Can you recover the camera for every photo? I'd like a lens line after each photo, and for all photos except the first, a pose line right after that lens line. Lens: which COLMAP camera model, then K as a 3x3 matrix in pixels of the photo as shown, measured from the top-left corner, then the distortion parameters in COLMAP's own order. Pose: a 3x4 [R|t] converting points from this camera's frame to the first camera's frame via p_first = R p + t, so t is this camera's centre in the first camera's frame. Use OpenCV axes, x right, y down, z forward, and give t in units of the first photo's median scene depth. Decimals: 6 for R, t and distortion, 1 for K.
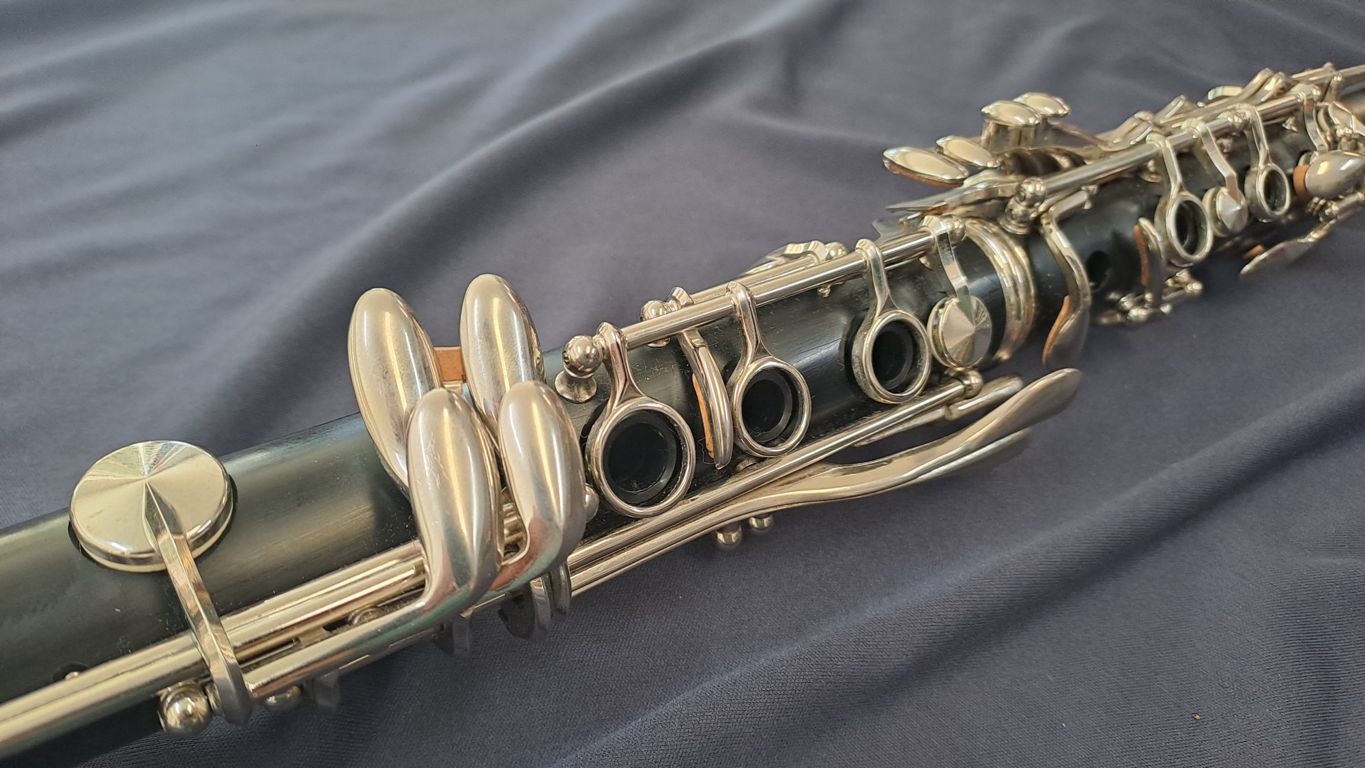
lens RADIAL K [[1077.6, 0, 682.5], [0, 1077.6, 384.0], [0, 0, 1]] dist [-0.045151, -0.001788]
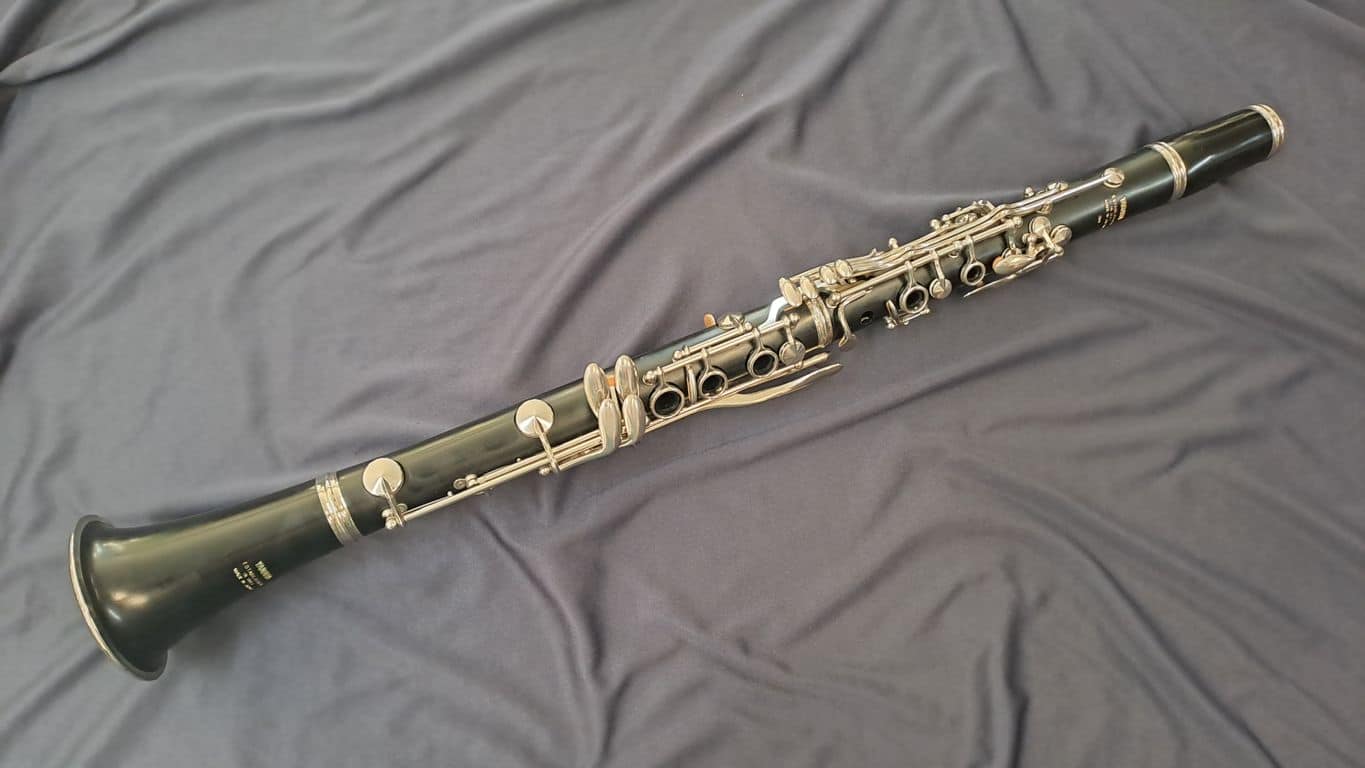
lens RADIAL K [[1077.6, 0, 682.5], [0, 1077.6, 384.0], [0, 0, 1]] dist [-0.045151, -0.001788]
pose [[0.979833, 0.154321, -0.126934, 0.413862], [-0.075863, 0.874985, 0.478170, -1.544662], [0.184857, -0.458897, 0.869046, -1.822874]]
